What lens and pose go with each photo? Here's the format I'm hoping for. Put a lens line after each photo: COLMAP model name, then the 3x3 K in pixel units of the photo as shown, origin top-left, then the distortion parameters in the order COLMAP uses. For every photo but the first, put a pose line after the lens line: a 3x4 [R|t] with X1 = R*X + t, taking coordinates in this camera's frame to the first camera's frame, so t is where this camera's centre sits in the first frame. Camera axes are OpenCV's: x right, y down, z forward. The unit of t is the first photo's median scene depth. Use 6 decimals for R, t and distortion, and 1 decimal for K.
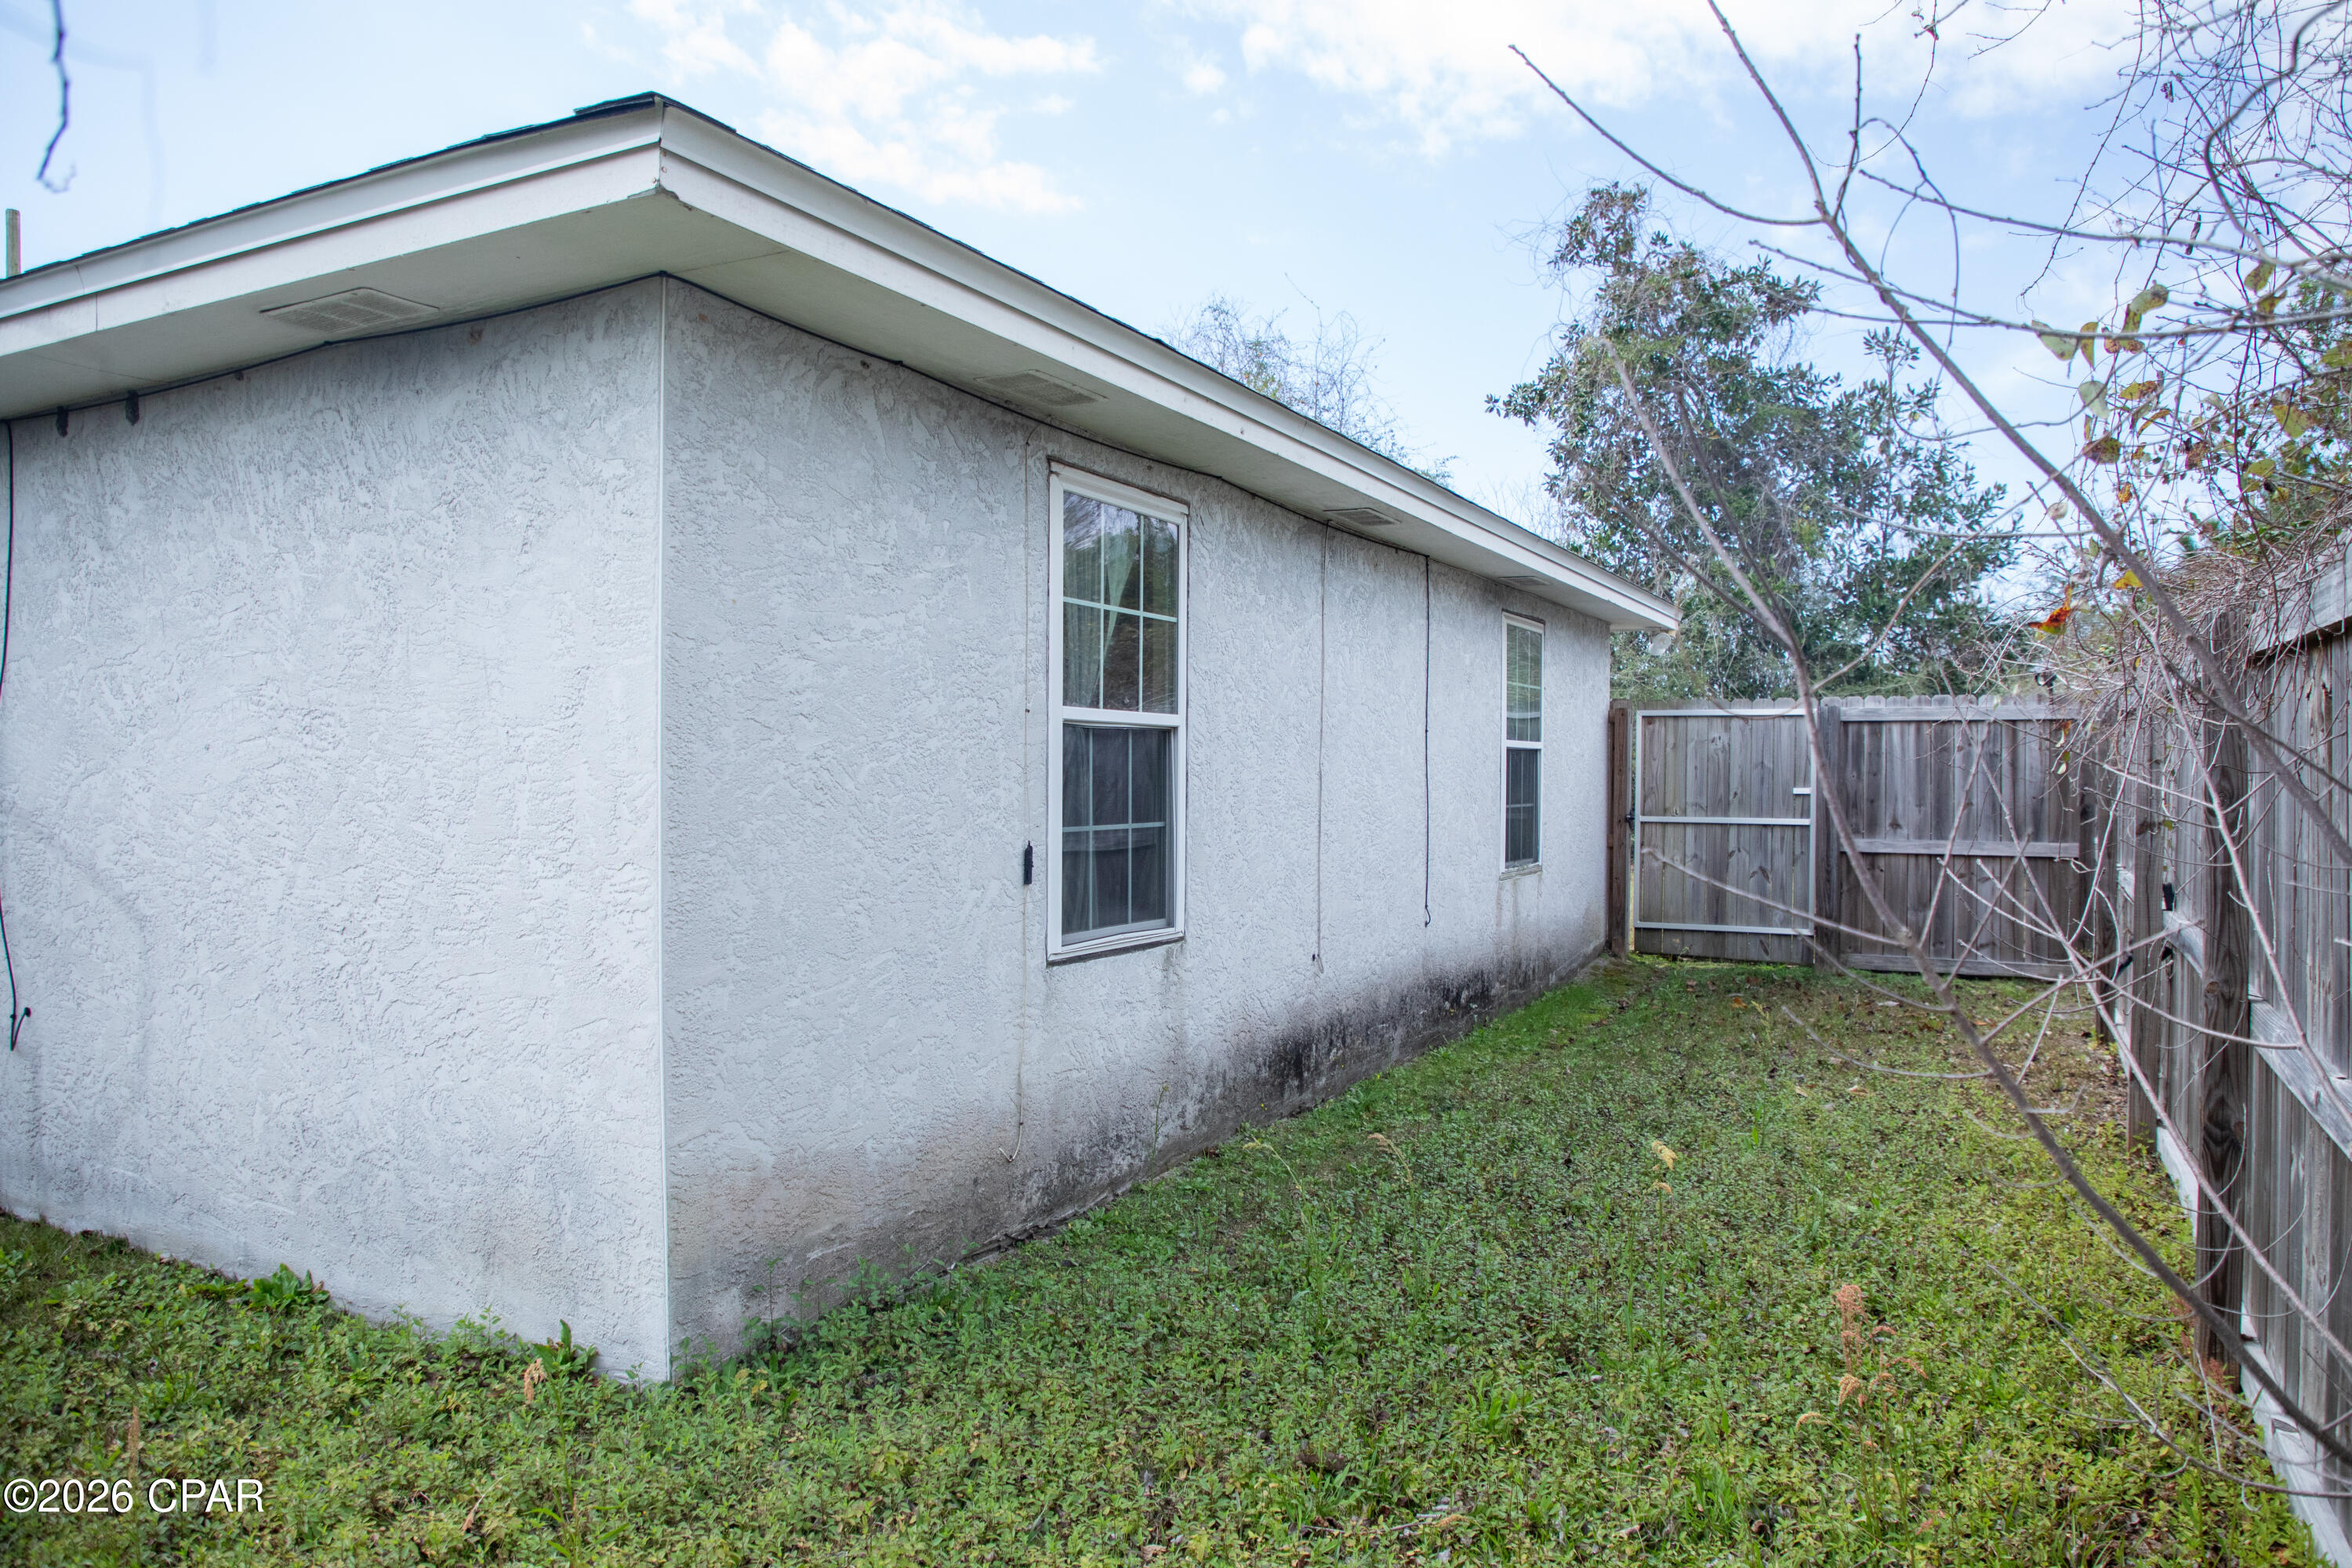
lens RADIAL K [[1604.4, 0, 1182.0], [0, 1604.4, 778.0], [0, 0, 1]] dist [-0.079680, 0.030363]
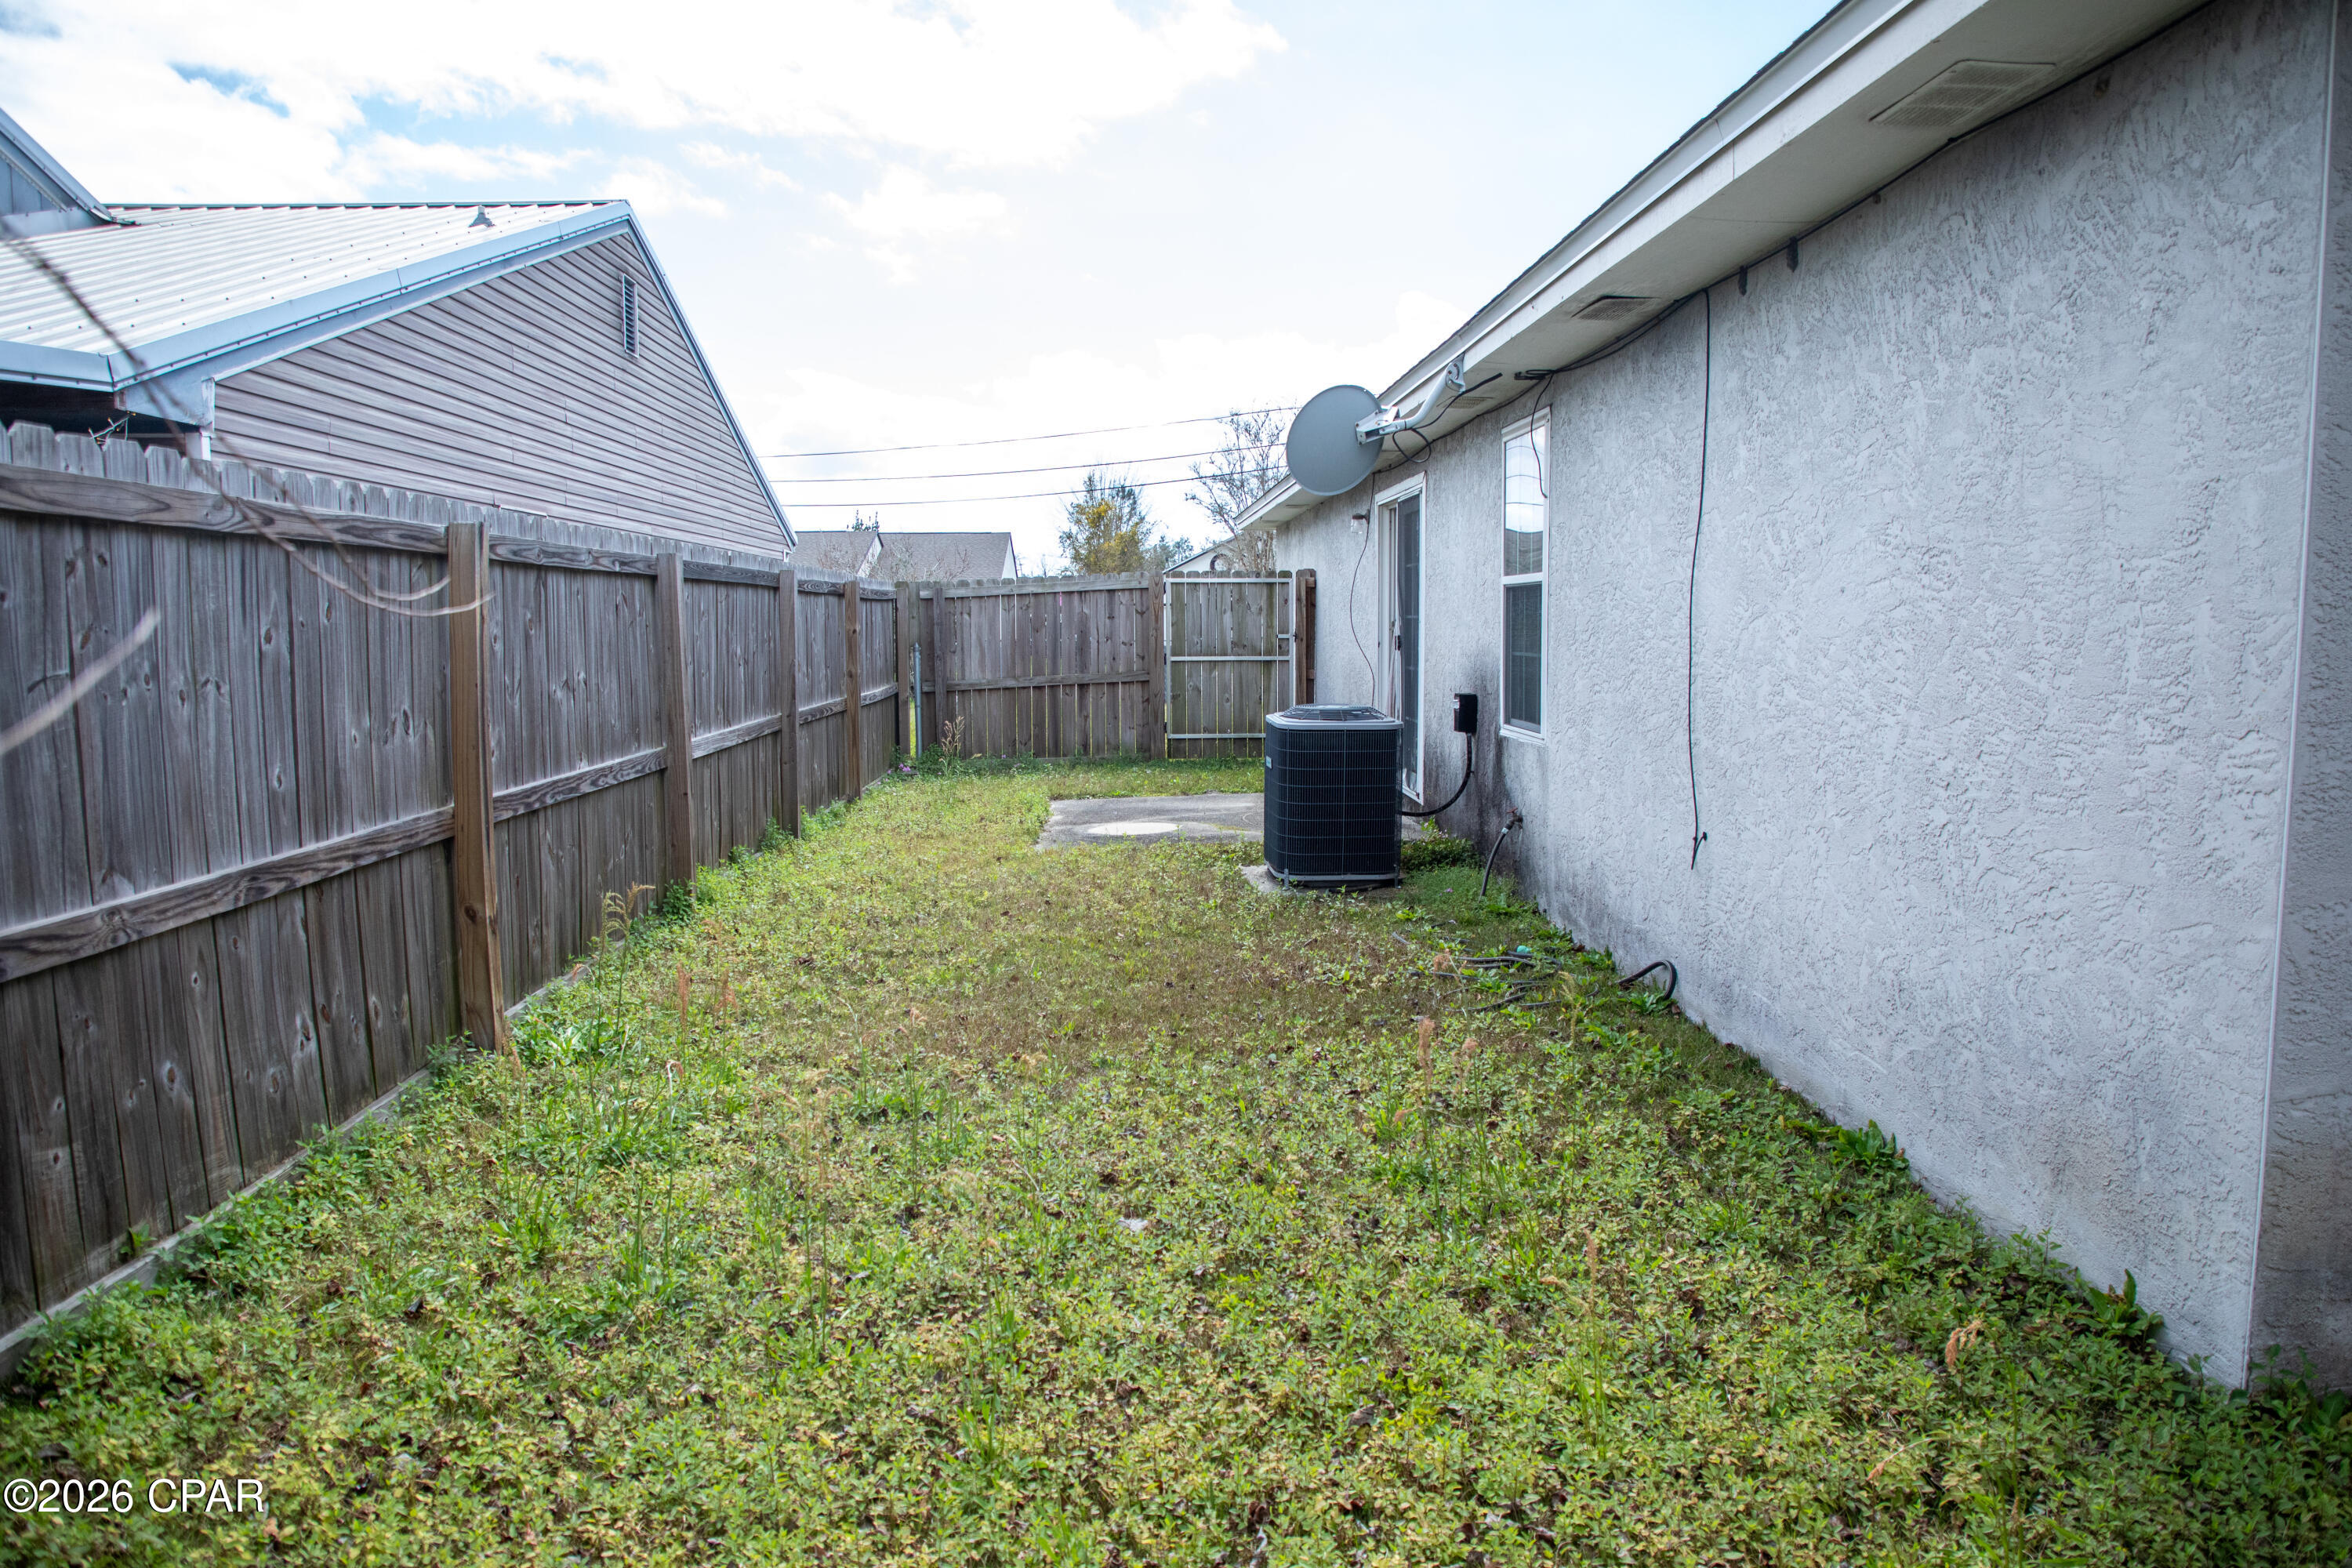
lens RADIAL K [[1604.4, 0, 1172.1], [0, 1604.4, 787.3], [0, 0, 1]] dist [-0.079680, 0.030363]
pose [[0.507017, 0.086887, -0.857546, 0.034242], [0.000209, 0.994894, 0.100927, 0.003997], [0.861936, -0.051351, 0.504410, 0.144989]]
